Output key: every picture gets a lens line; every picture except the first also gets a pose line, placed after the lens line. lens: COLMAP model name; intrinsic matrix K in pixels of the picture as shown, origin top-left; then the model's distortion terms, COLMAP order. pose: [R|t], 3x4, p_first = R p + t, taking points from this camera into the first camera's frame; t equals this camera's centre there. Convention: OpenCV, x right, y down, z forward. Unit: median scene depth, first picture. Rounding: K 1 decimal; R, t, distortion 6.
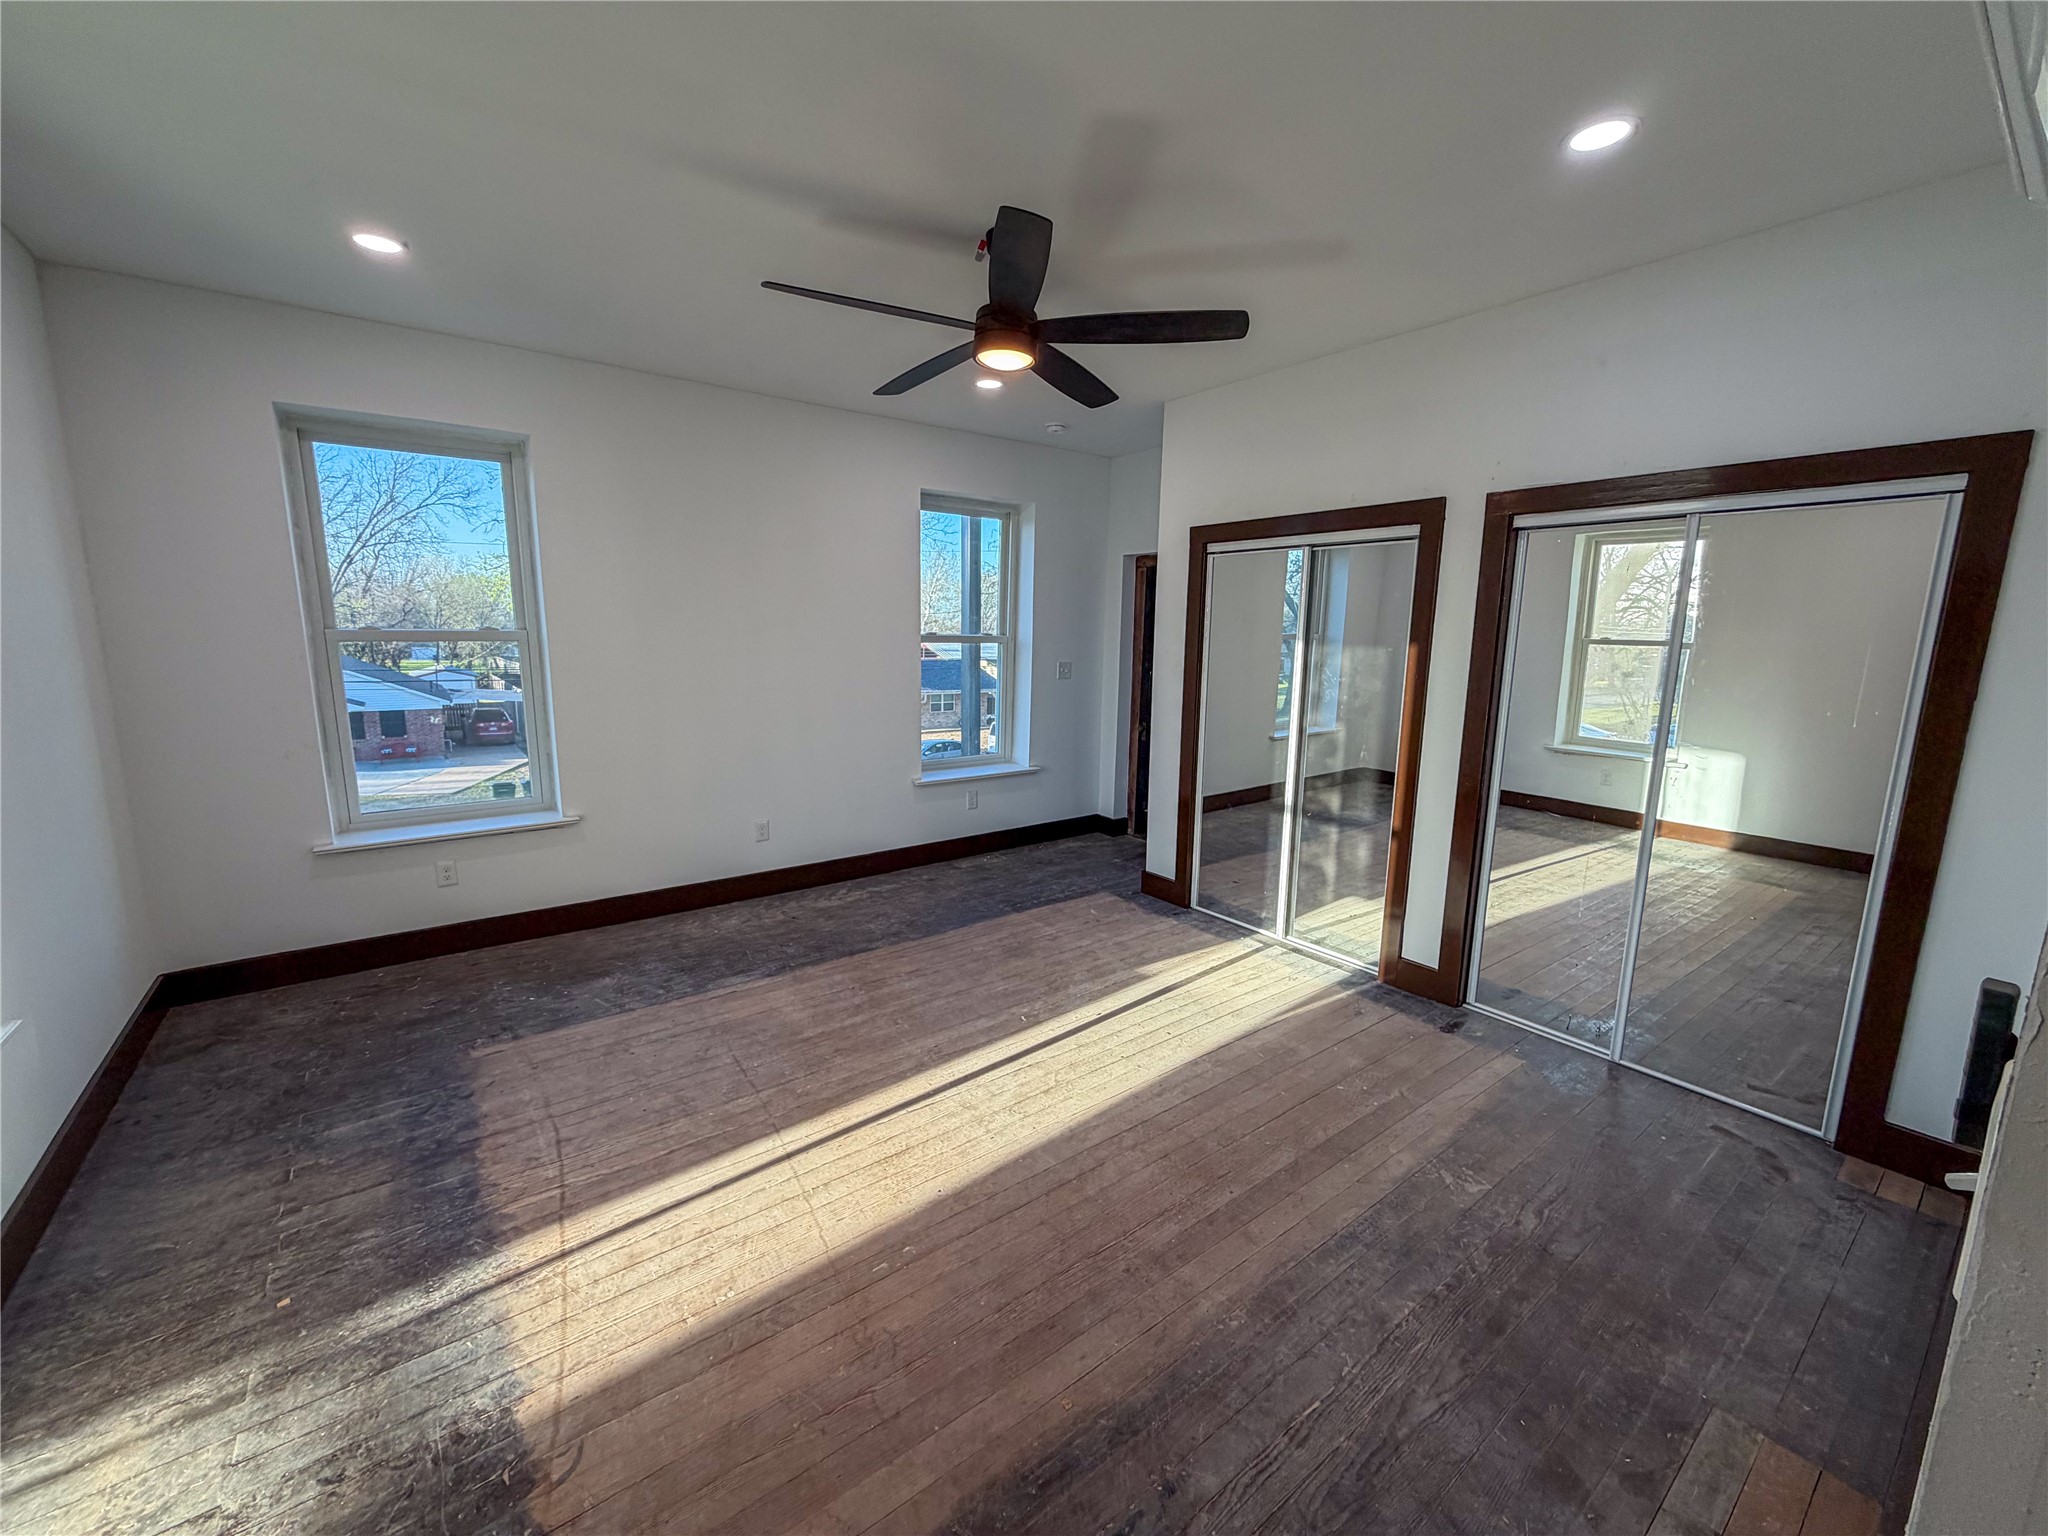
lens RADIAL K [[815.6, 0, 1019.6], [0, 815.6, 765.4], [0, 0, 1]] dist [-0.000705, 0.000232]
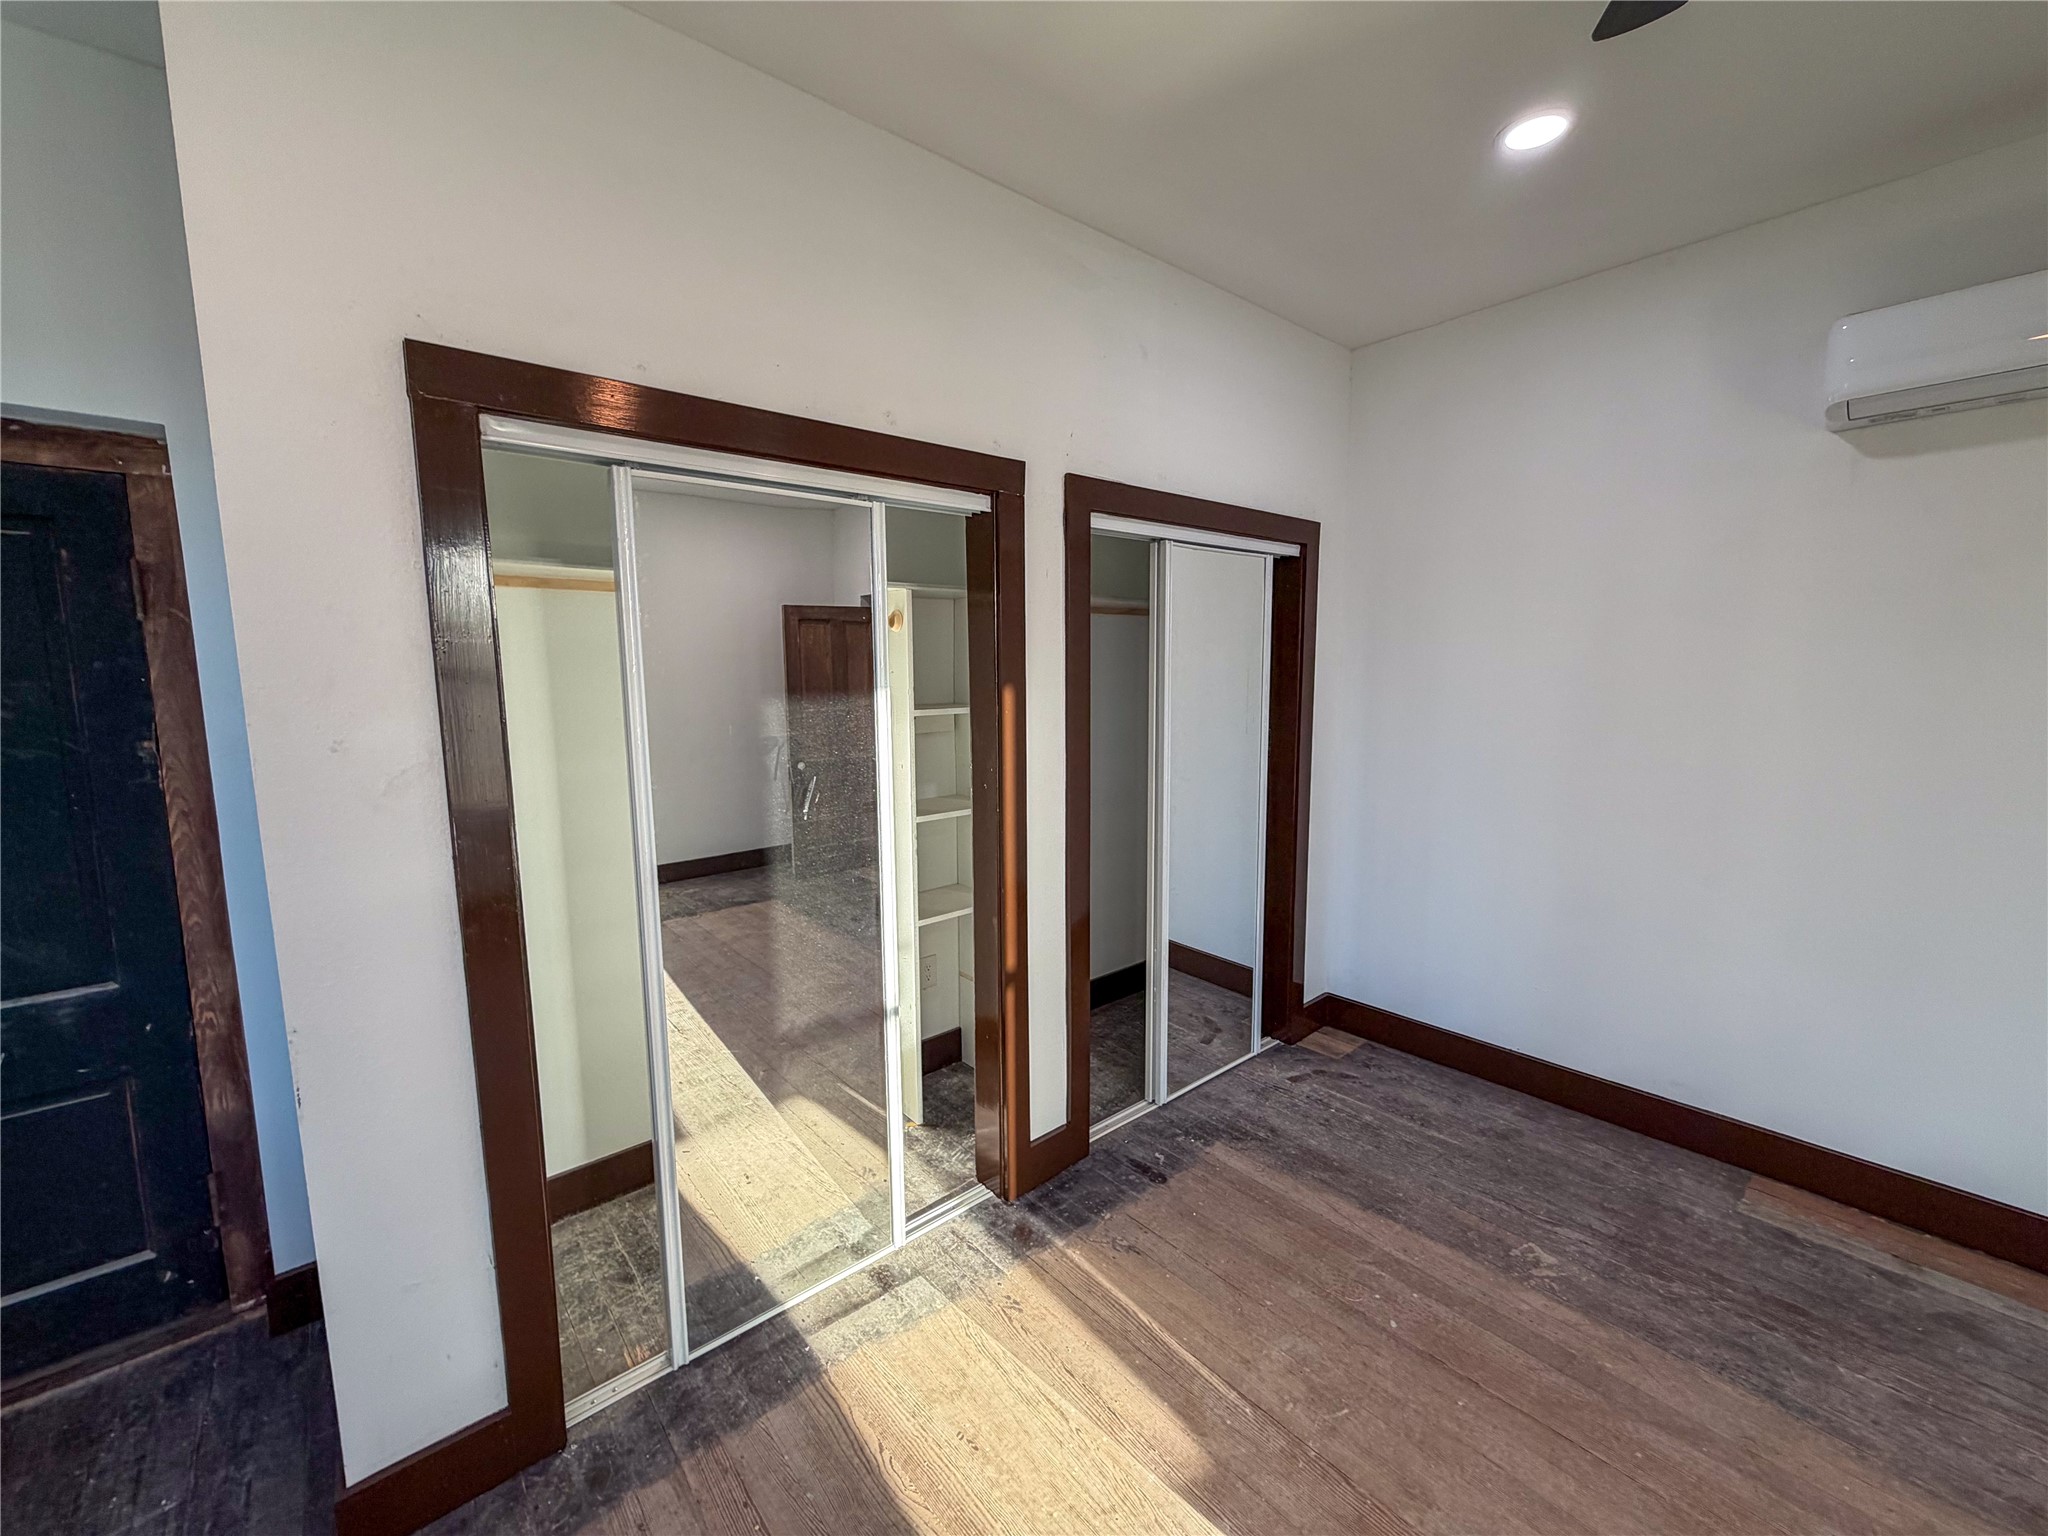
lens RADIAL K [[815.6, 0, 1016.4], [0, 815.6, 769.6], [0, 0, 1]] dist [-0.000705, 0.000232]
pose [[-0.060732, -0.137146, 0.988687, -0.158625], [0.177539, 0.973237, 0.145908, -0.169924], [-0.982238, 0.184392, -0.034758, 1.001978]]
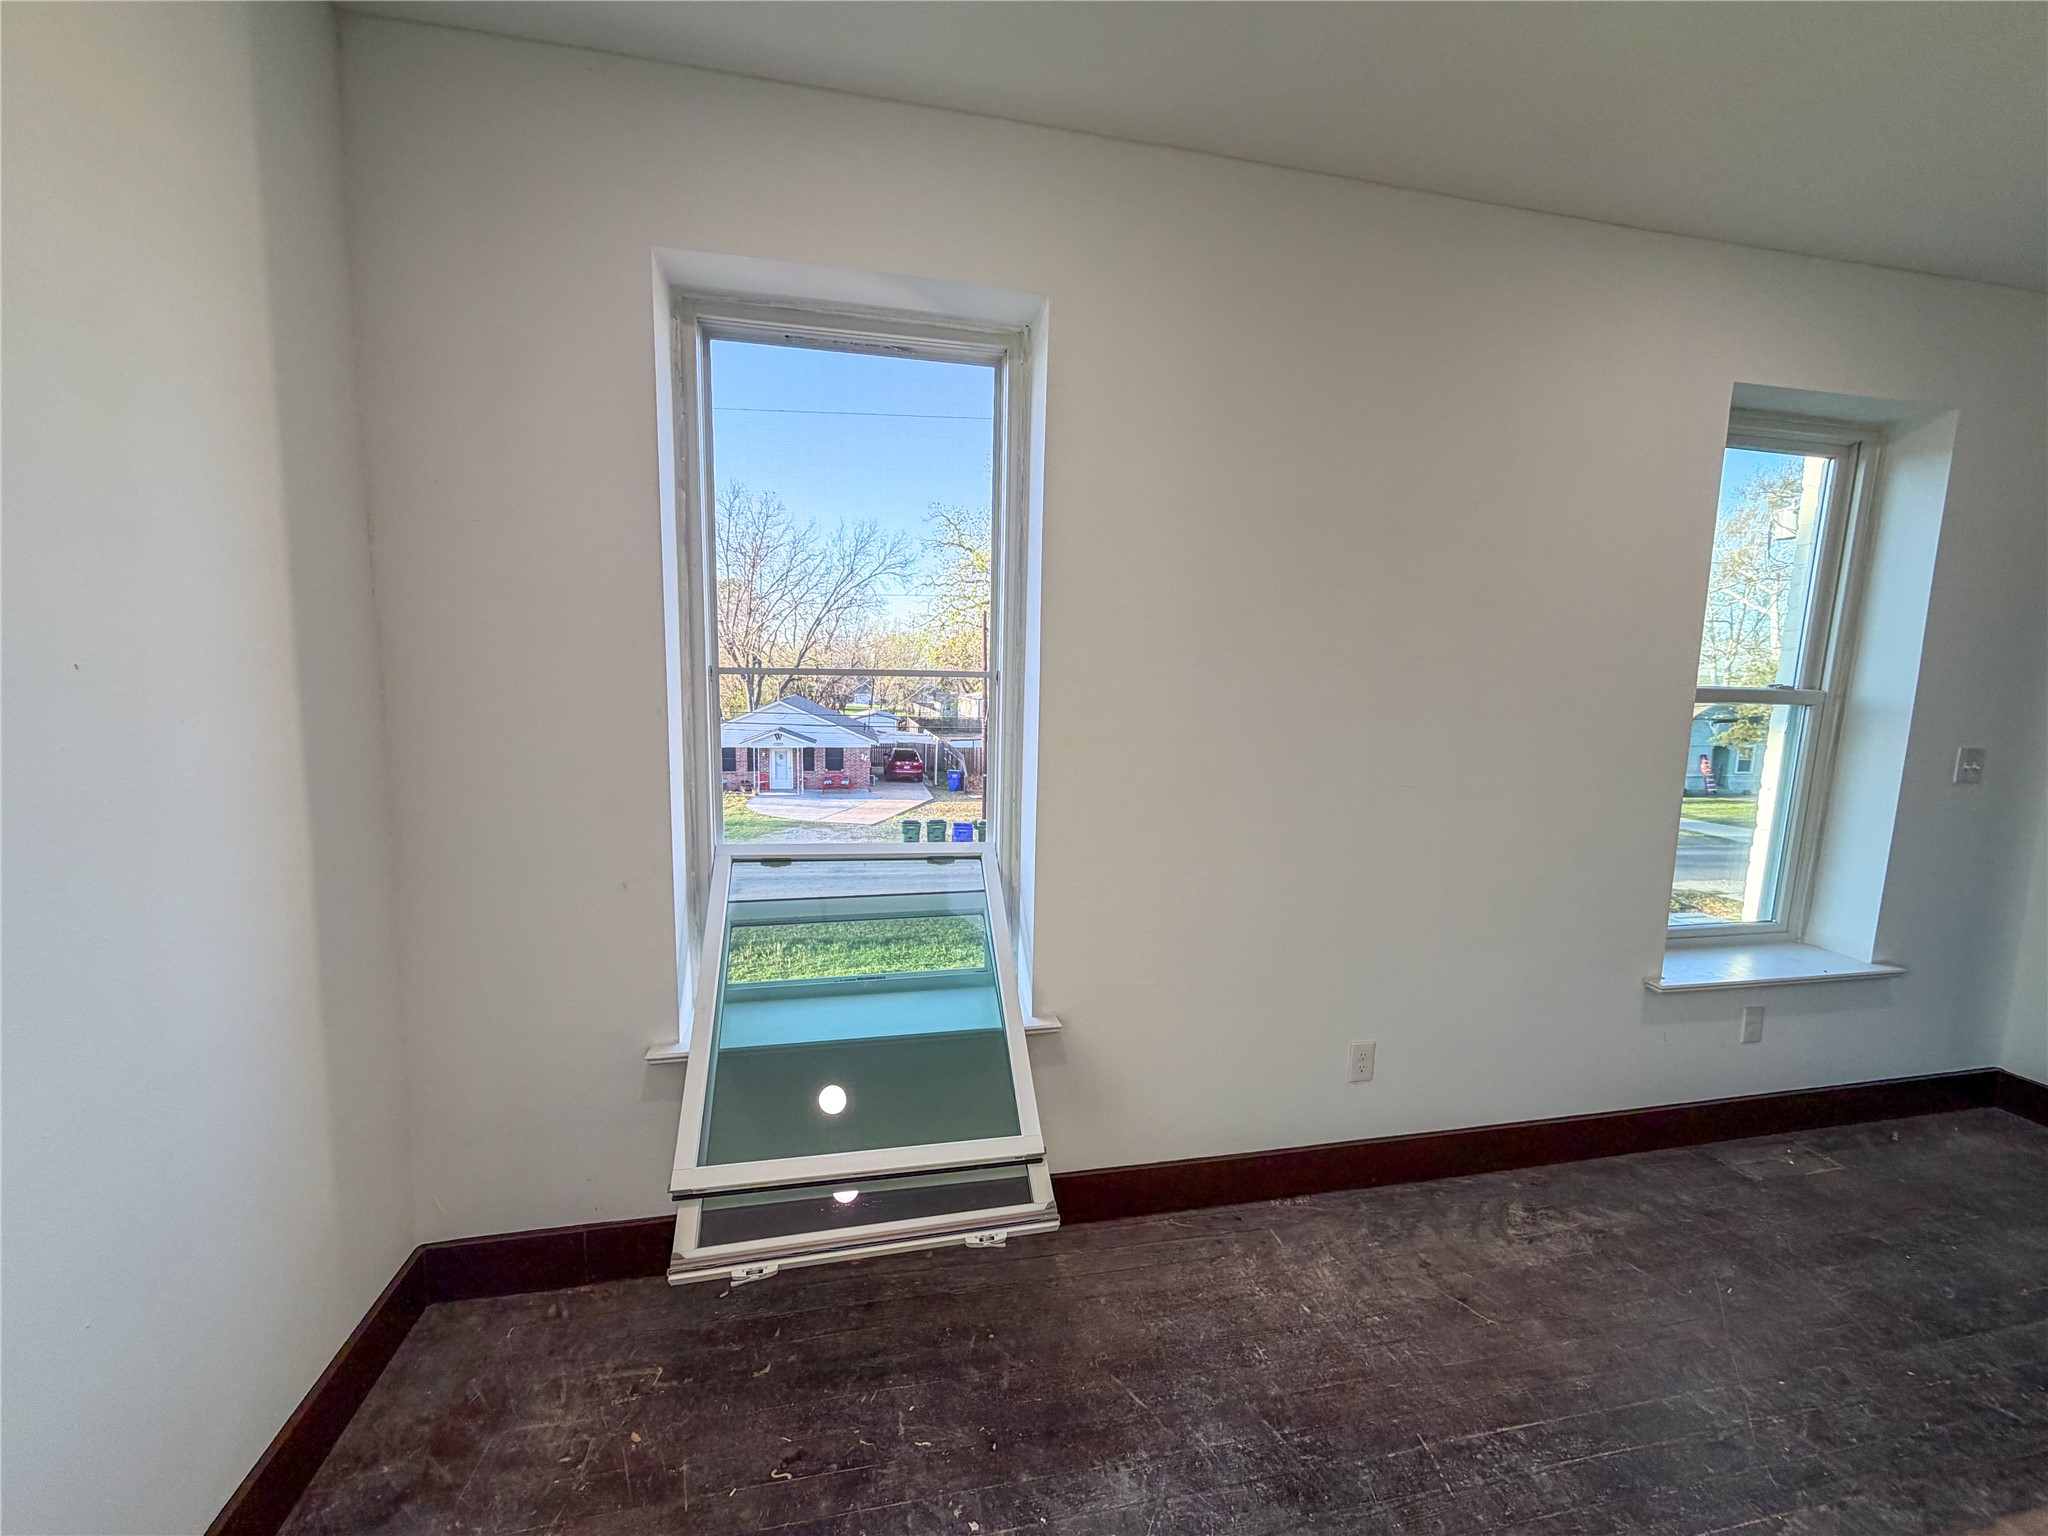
lens RADIAL K [[815.6, 0, 1018.2], [0, 815.6, 754.5], [0, 0, 1]] dist [-0.000705, 0.000232]
pose [[0.905217, 0.046704, -0.422376, -0.405483], [-0.079058, 0.995099, -0.059400, -0.085401], [0.417531, 0.087162, 0.904472, 0.576293]]
